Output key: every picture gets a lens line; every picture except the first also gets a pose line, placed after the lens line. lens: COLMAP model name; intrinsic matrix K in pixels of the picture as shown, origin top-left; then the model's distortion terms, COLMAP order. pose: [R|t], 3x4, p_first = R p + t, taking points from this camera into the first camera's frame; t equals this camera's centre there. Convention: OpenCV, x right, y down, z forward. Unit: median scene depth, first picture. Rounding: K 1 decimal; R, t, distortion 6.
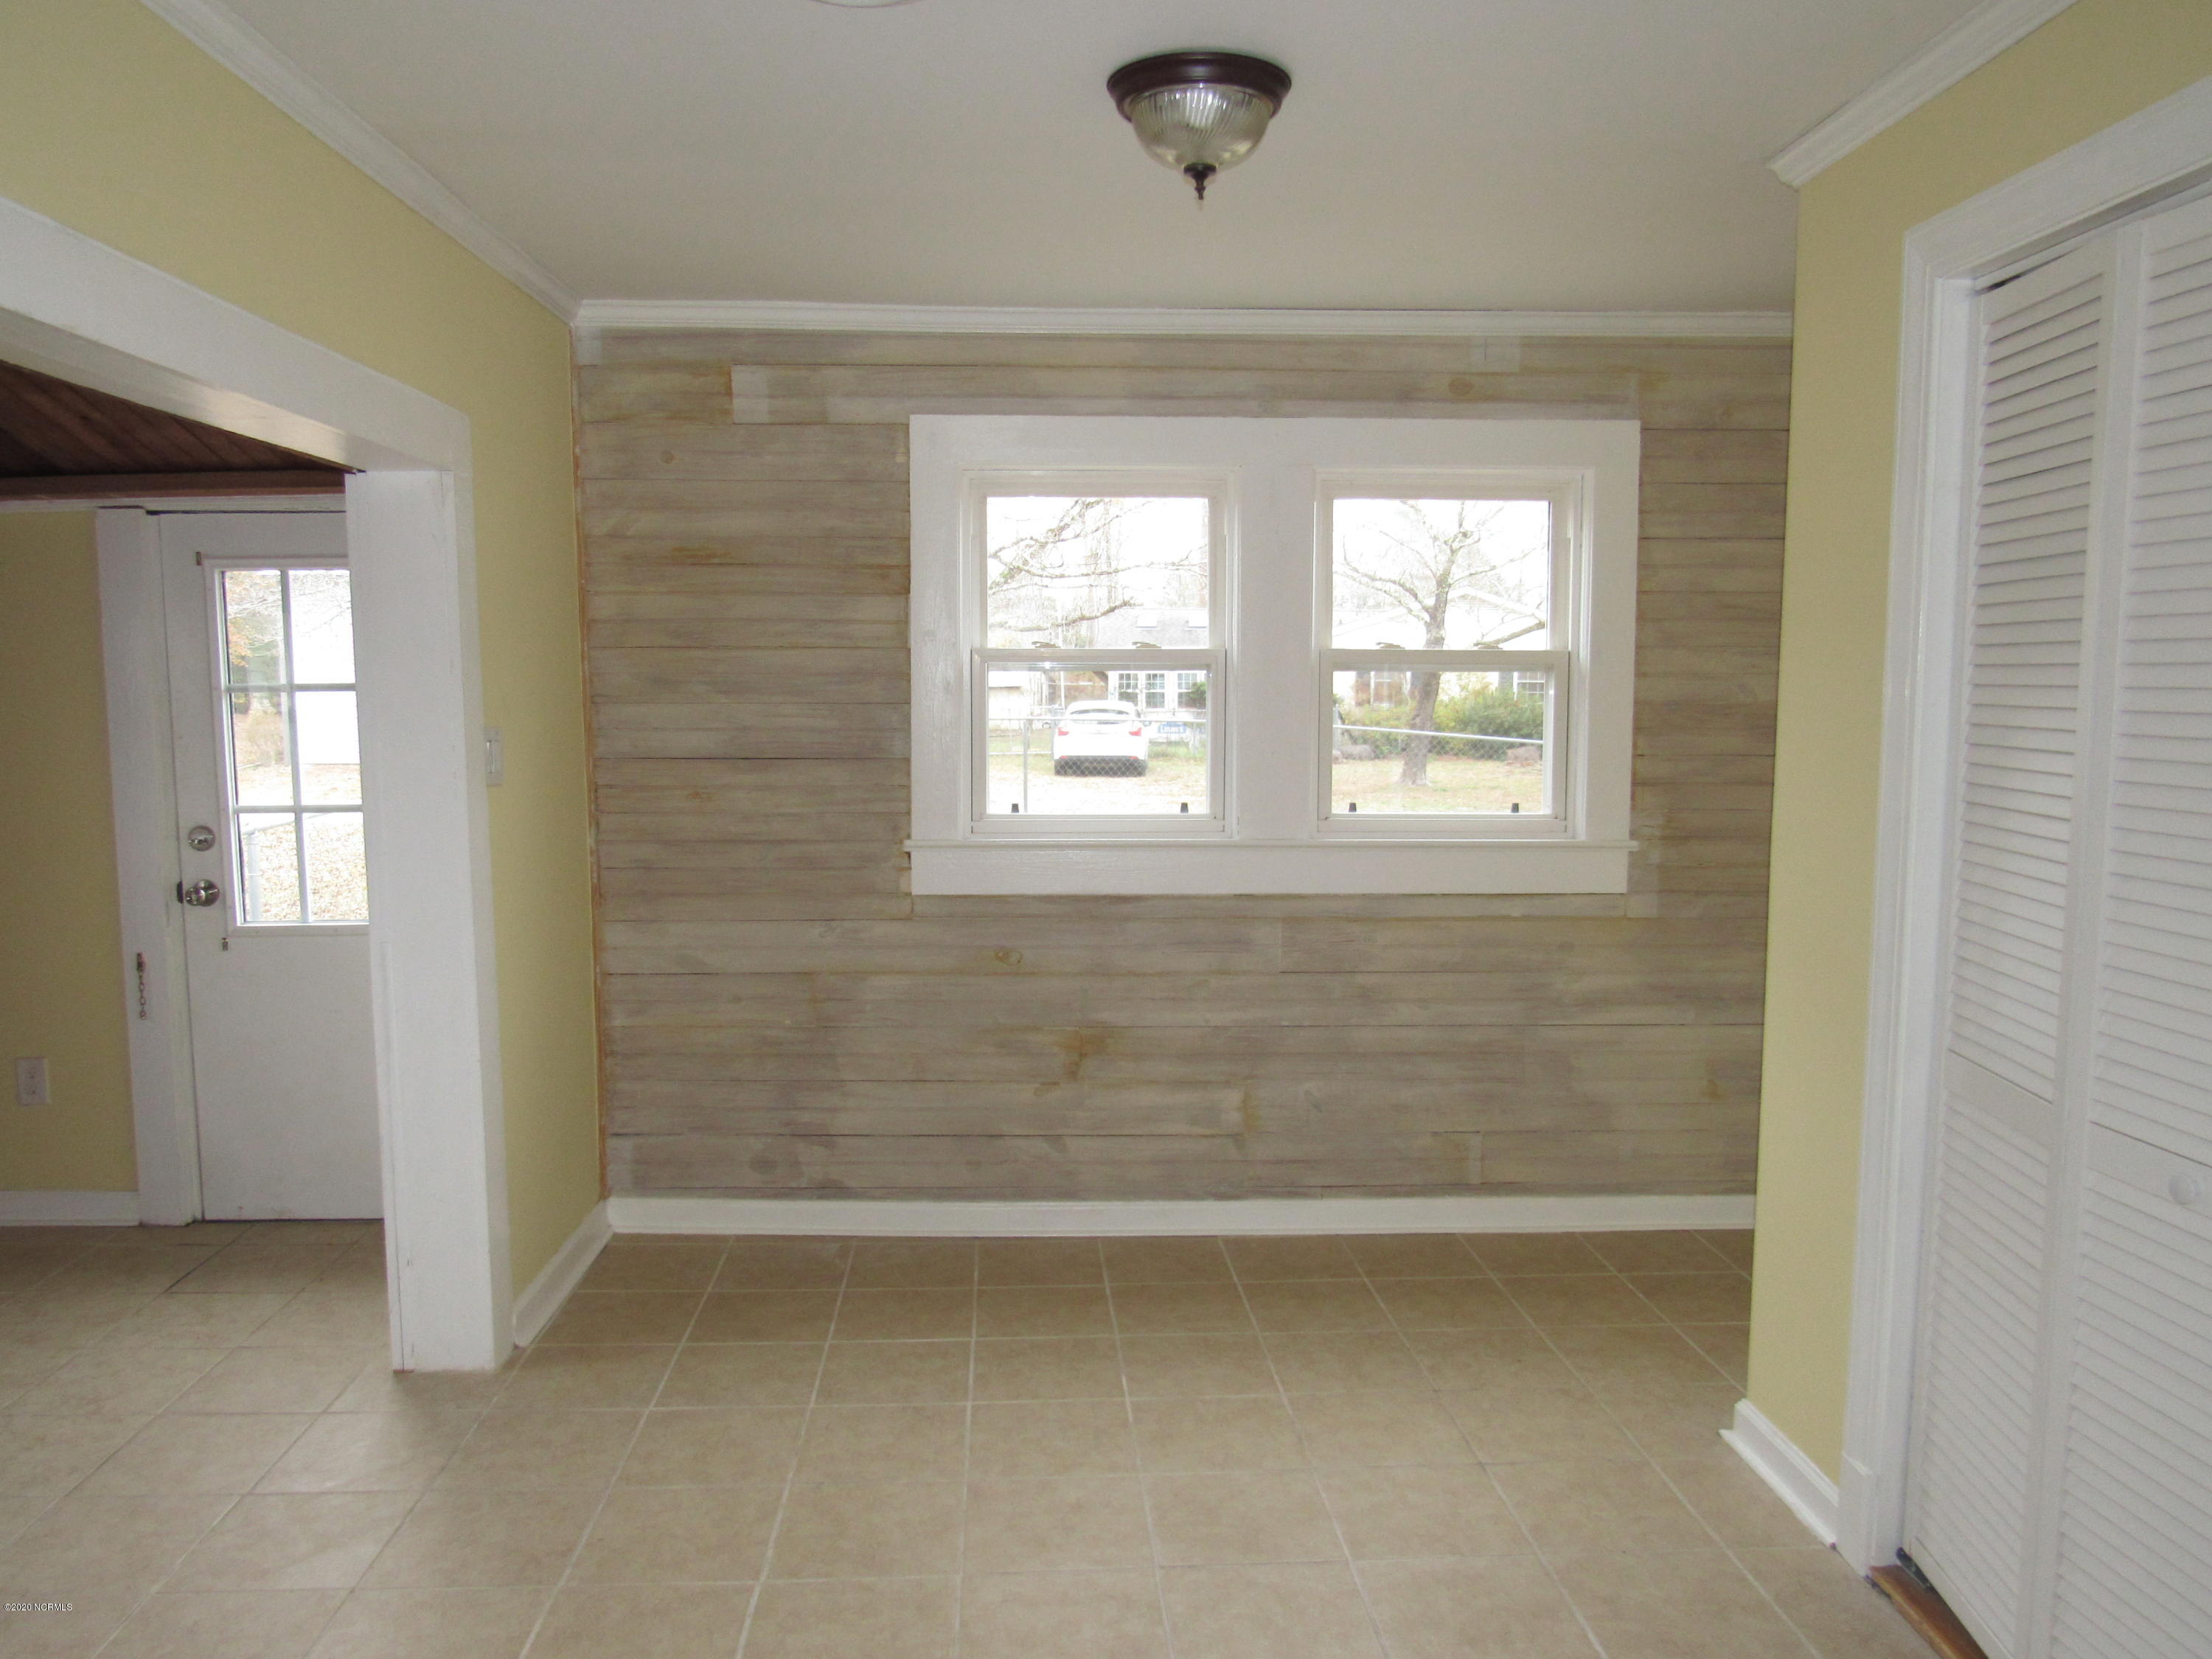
lens RADIAL K [[1569.0, 0, 1093.5], [0, 1569.0, 828.4], [0, 0, 1]] dist [-0.040884, 0.016584]
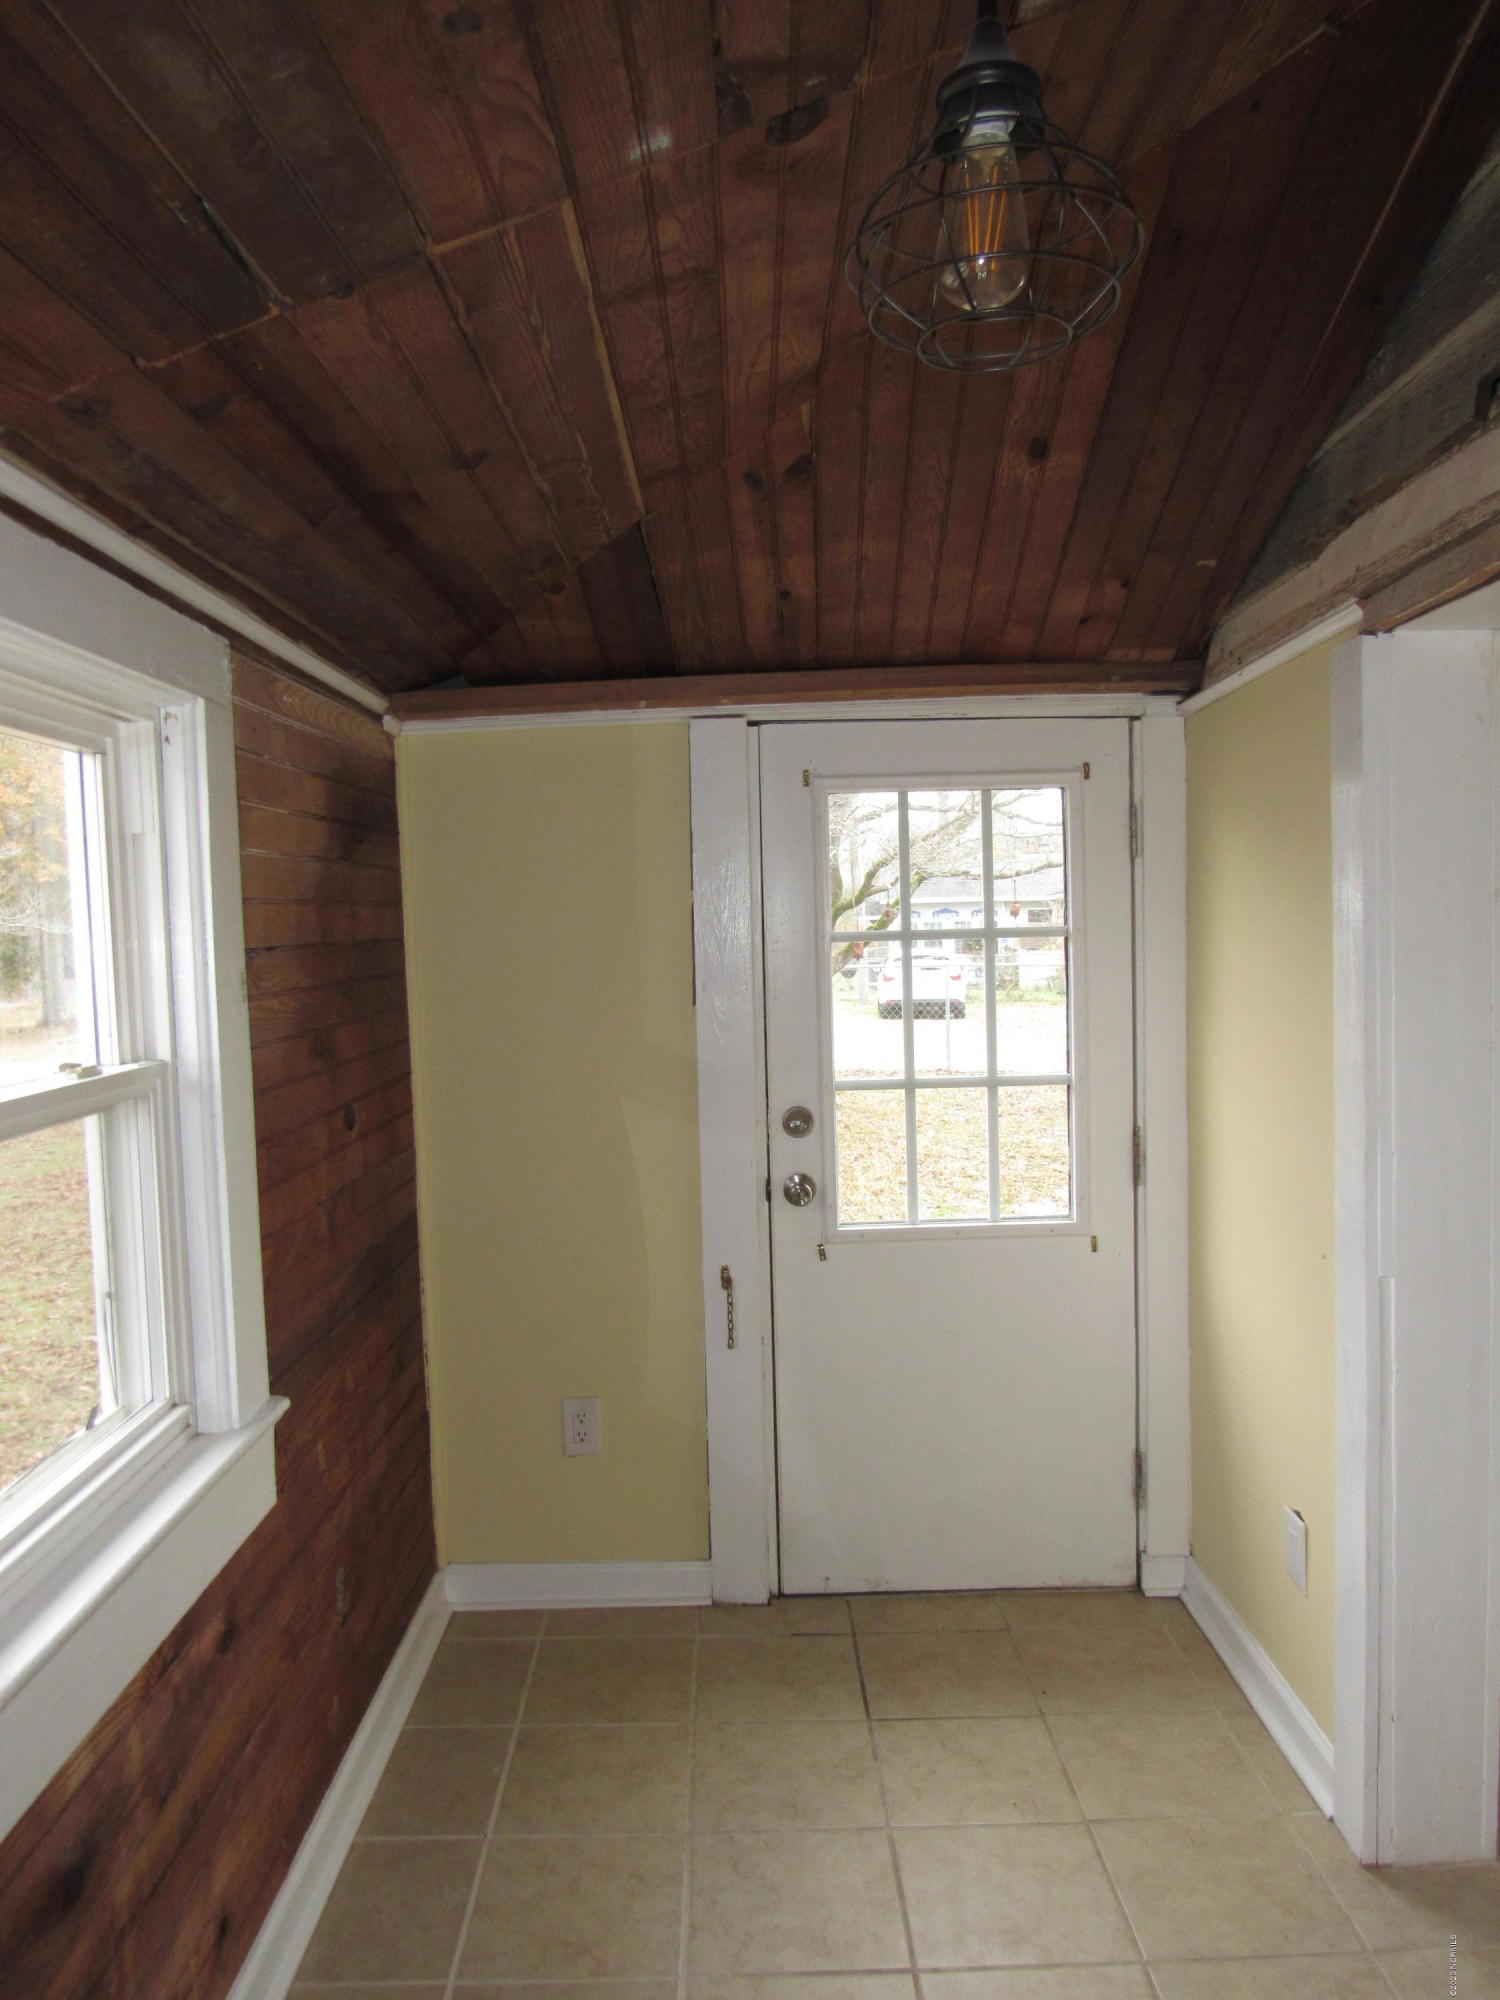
lens RADIAL K [[1413.3, 0, 750.0], [0, 1413.3, 1000.0], [0, 0, 1]] dist [-0.034723, -0.002873]
pose [[0.998830, -0.018518, -0.044675, -0.101120], [0.016441, 0.998787, -0.046416, -0.004225], [0.045481, 0.045628, 0.997923, 0.046308]]
